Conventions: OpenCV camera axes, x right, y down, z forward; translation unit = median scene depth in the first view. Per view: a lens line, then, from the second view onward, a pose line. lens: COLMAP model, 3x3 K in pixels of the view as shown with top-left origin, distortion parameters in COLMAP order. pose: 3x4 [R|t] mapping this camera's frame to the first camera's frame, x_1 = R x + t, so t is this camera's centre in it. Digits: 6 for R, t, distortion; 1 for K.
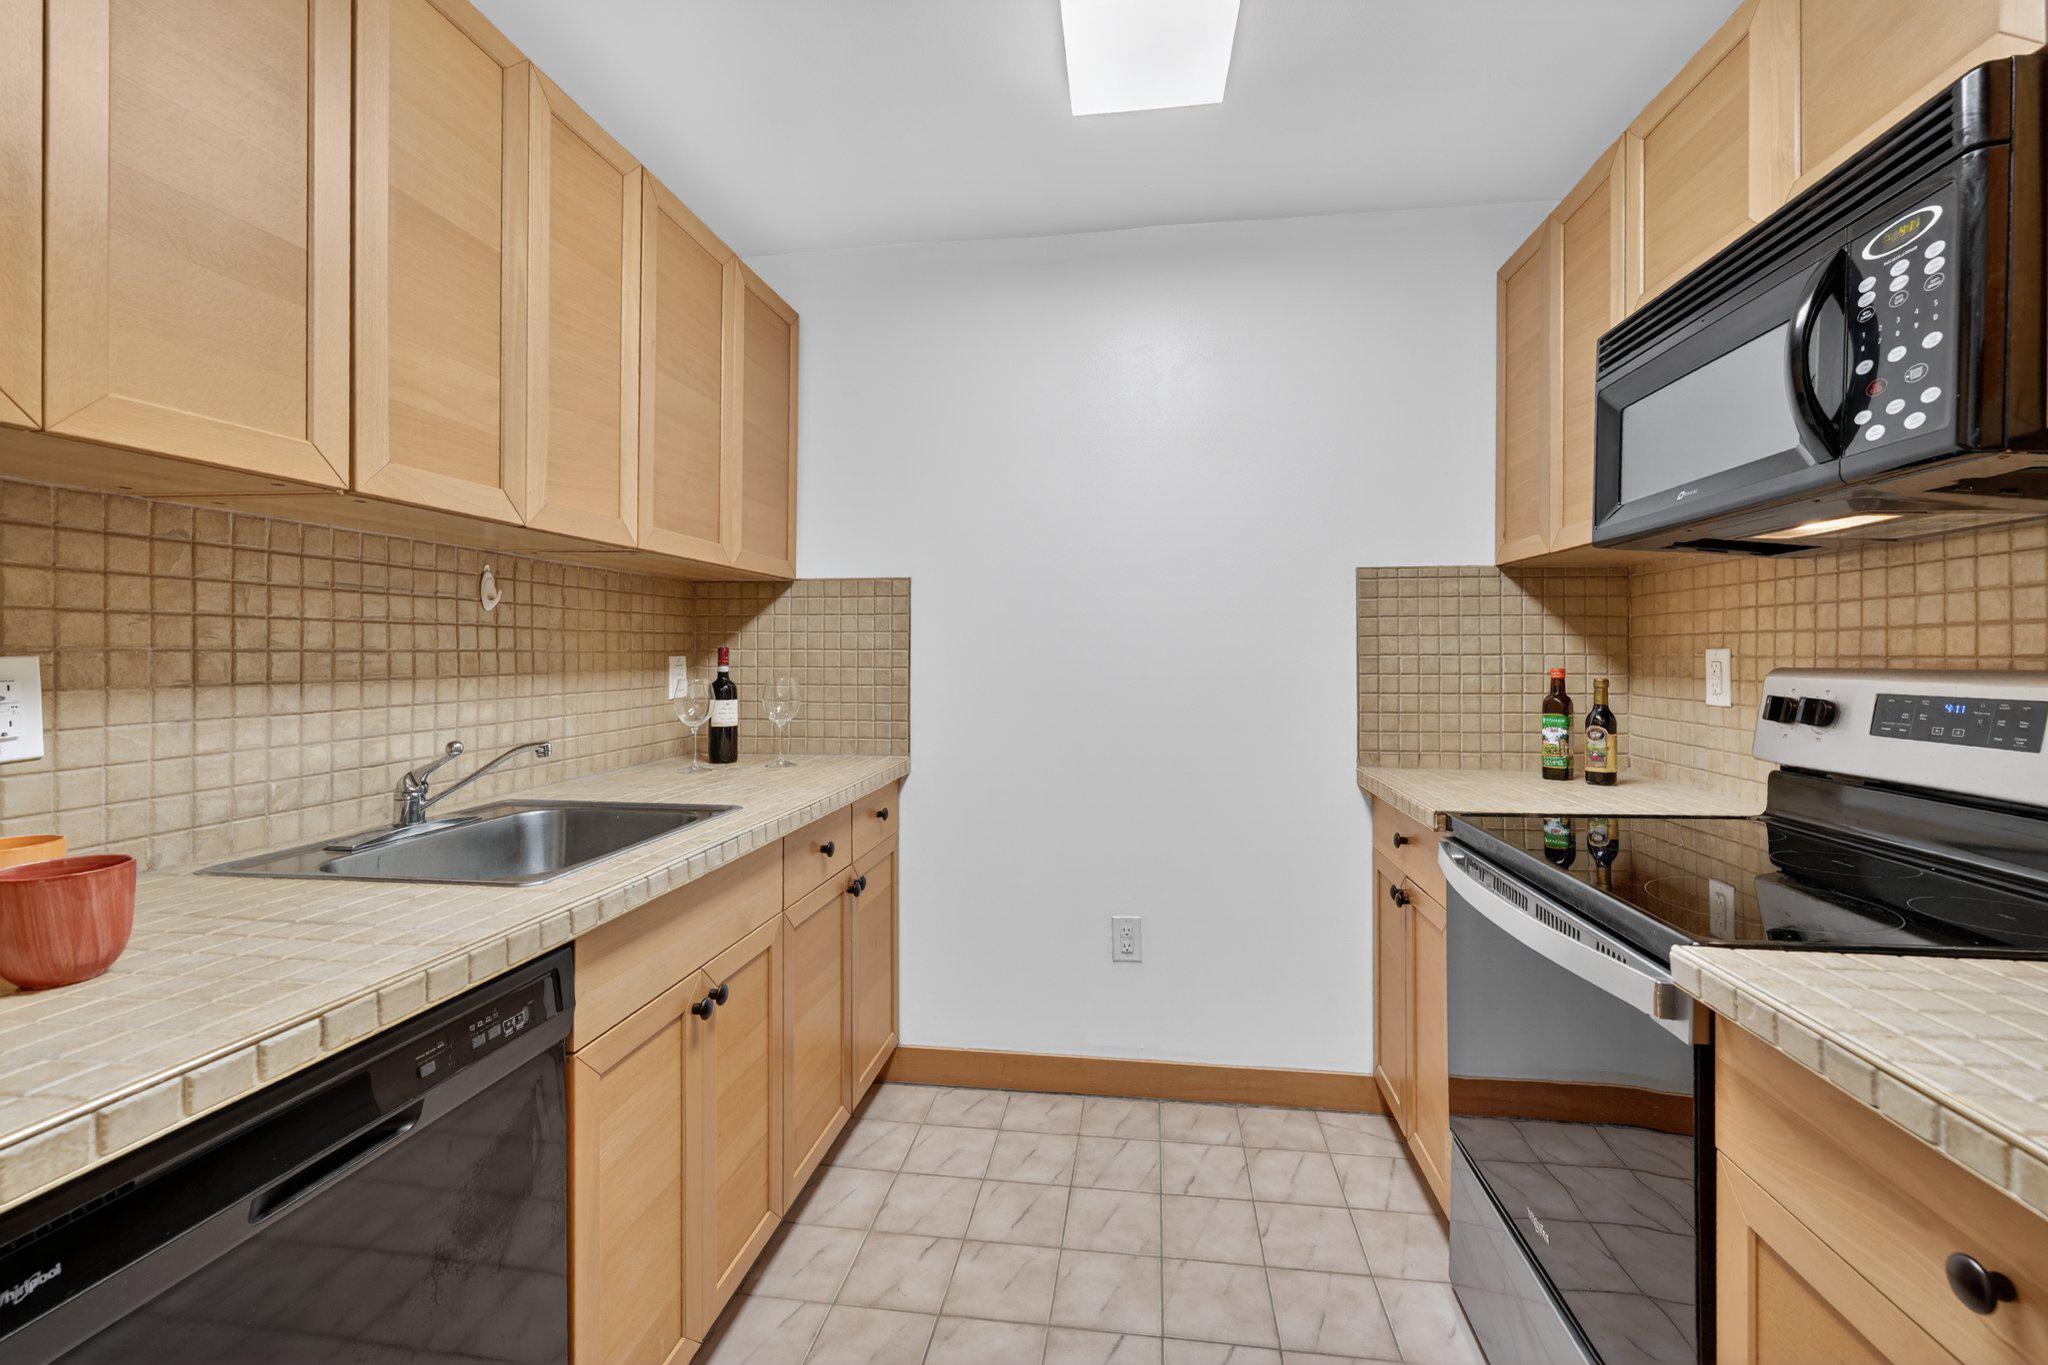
lens RADIAL K [[823.1, 0, 1053.2], [0, 823.1, 656.7], [0, 0, 1]] dist [-0.004020, -0.001144]
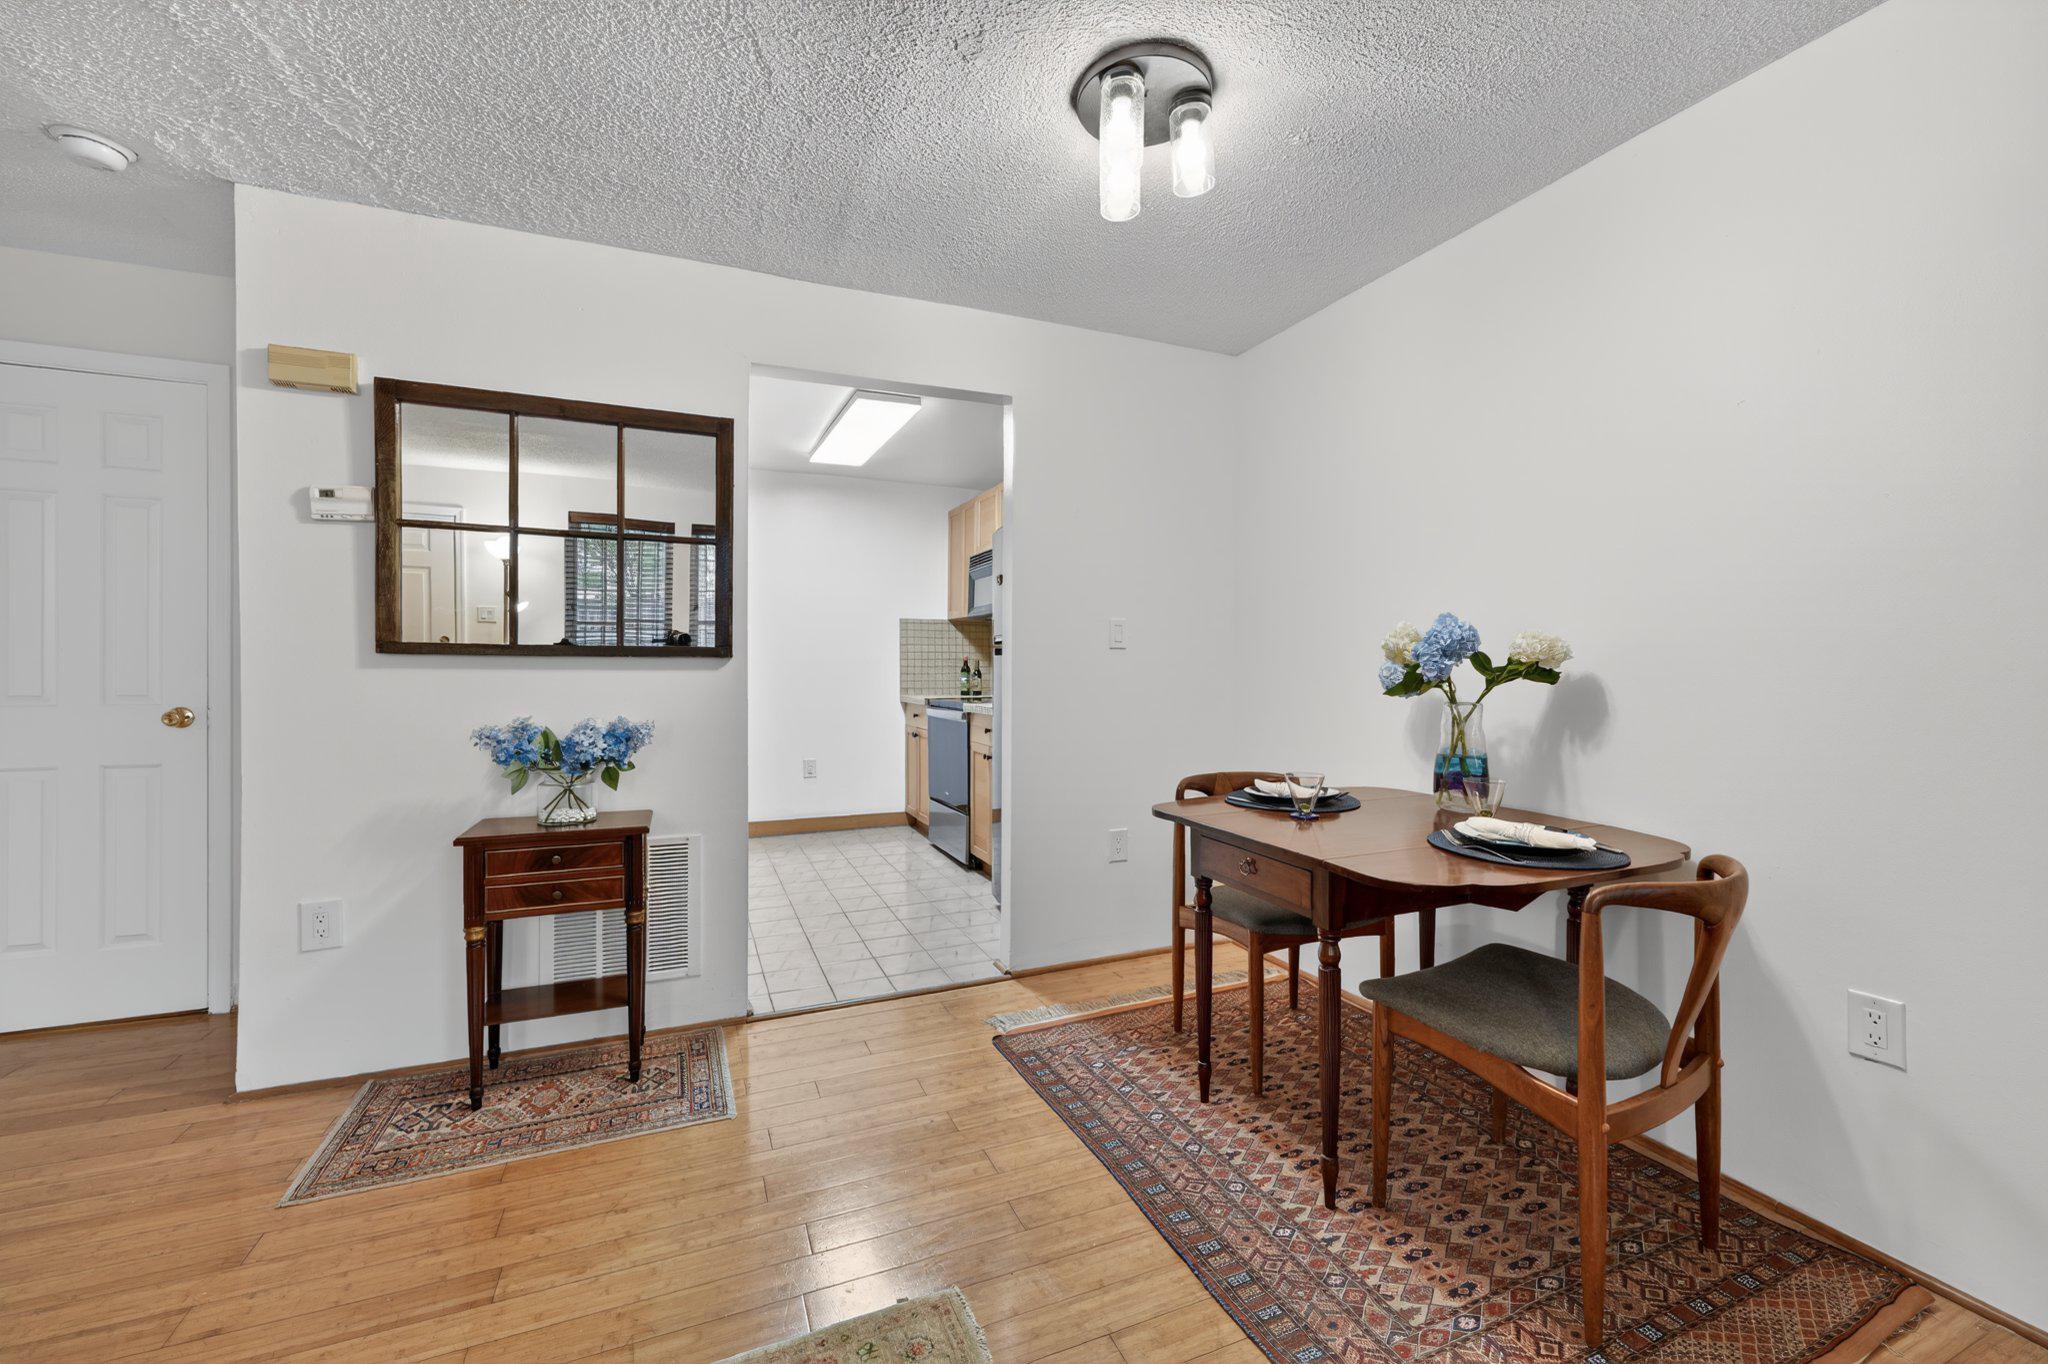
lens RADIAL K [[823.1, 0, 1030.0], [0, 823.1, 671.9], [0, 0, 1]] dist [-0.004020, -0.001144]
pose [[0.858409, 0.001823, 0.512962, -0.700514], [-0.000599, 0.999997, -0.002552, 0.076378], [-0.512965, 0.001884, 0.858408, -1.654221]]
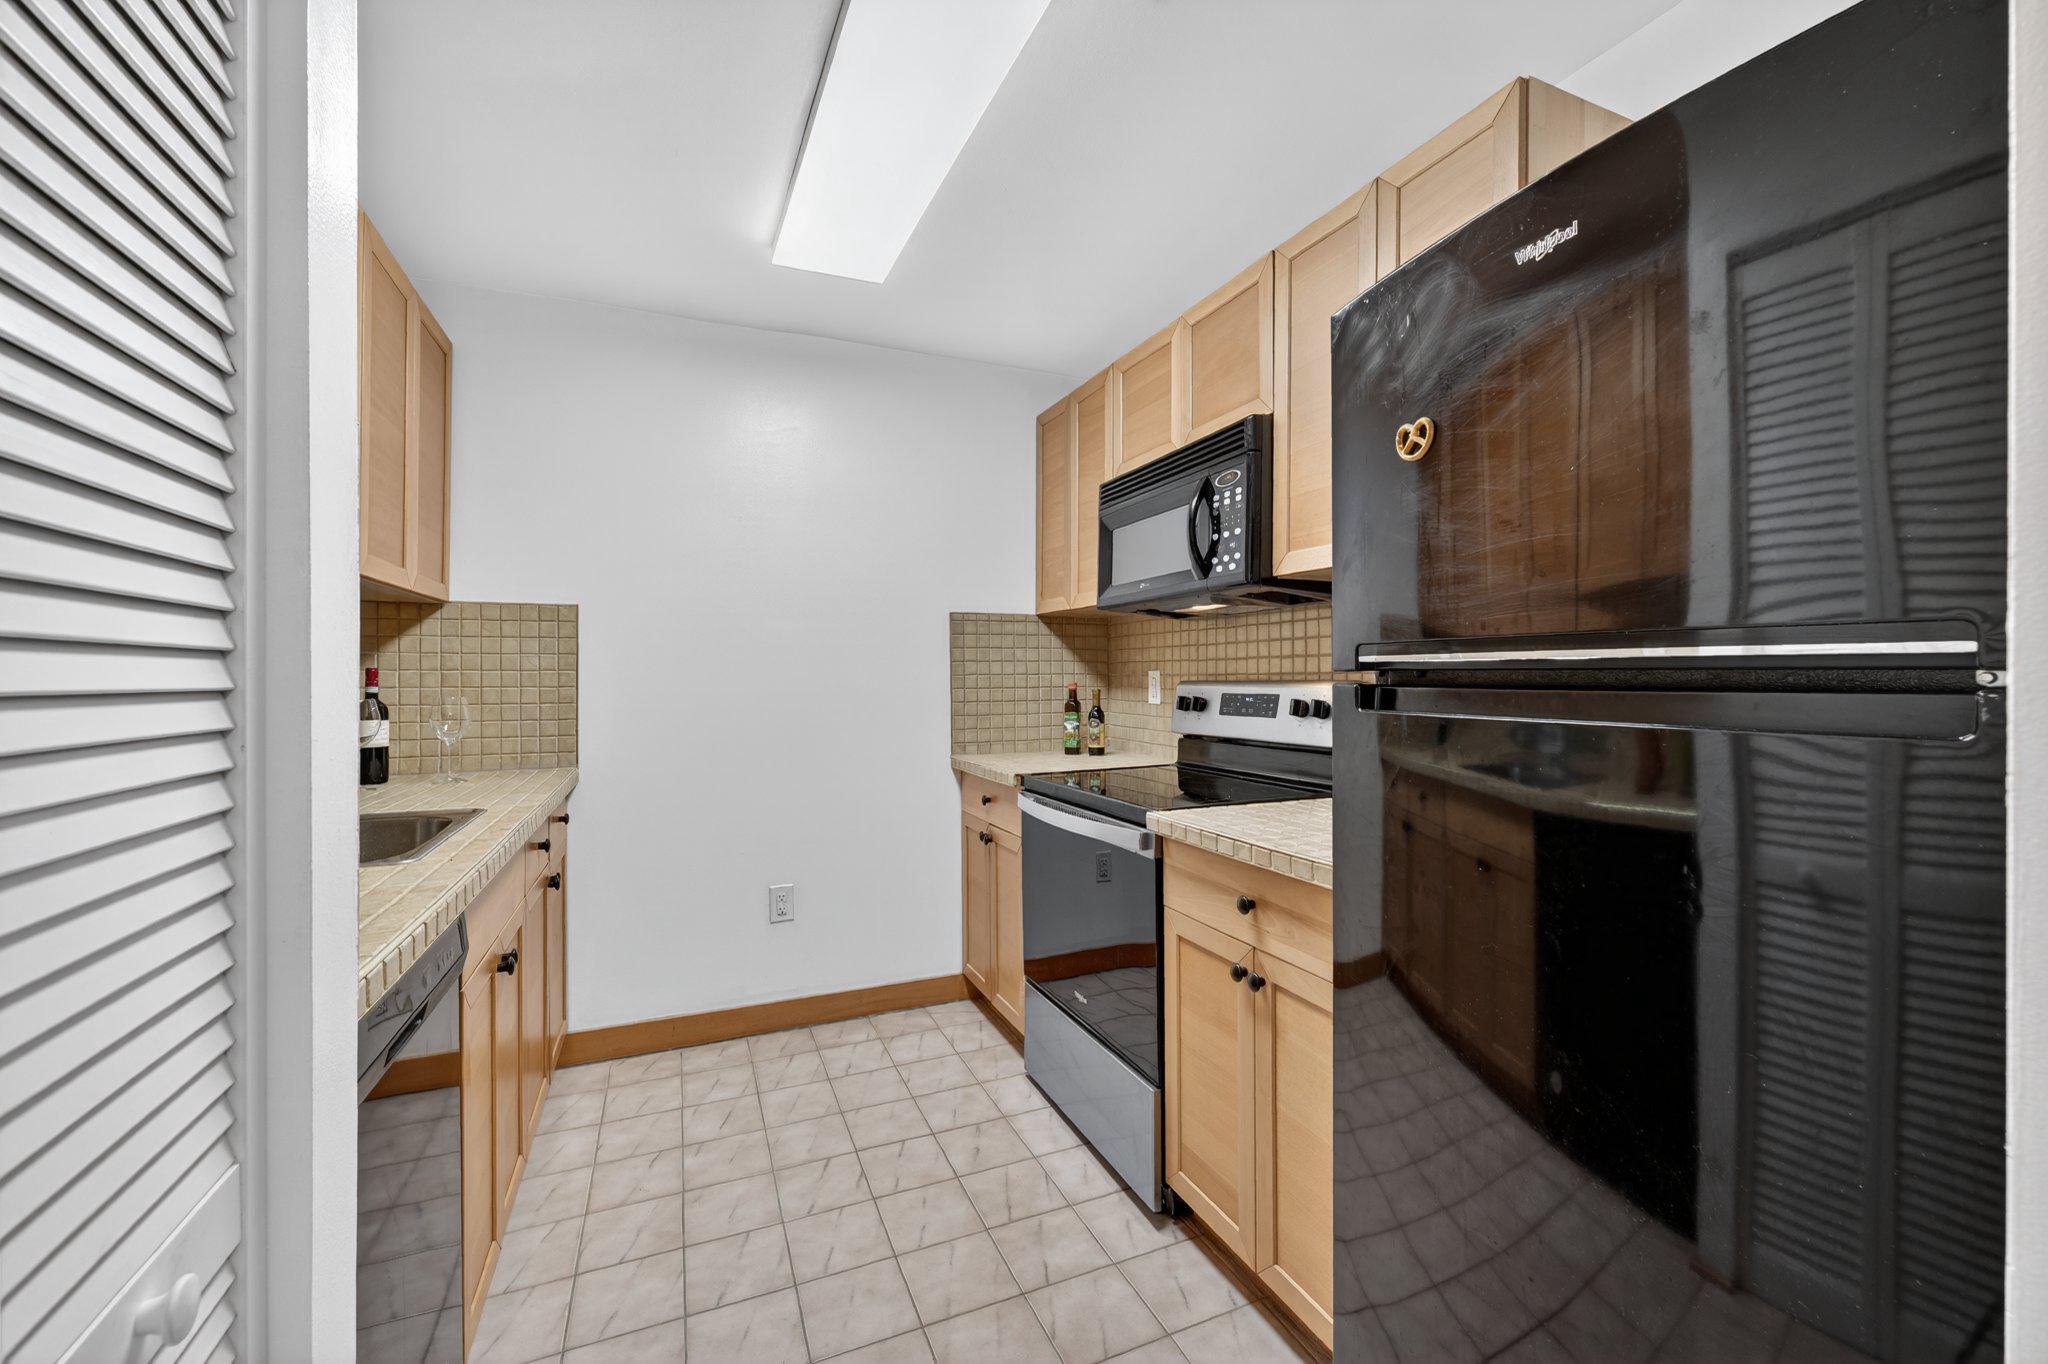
lens RADIAL K [[823.1, 0, 1016.0], [0, 823.1, 682.5], [0, 0, 1]] dist [-0.004020, -0.001144]
pose [[0.861450, -0.005761, 0.507809, -0.275391], [0.004043, 0.999982, 0.004486, 0.005754], [-0.507826, -0.001812, 0.861458, -0.294156]]
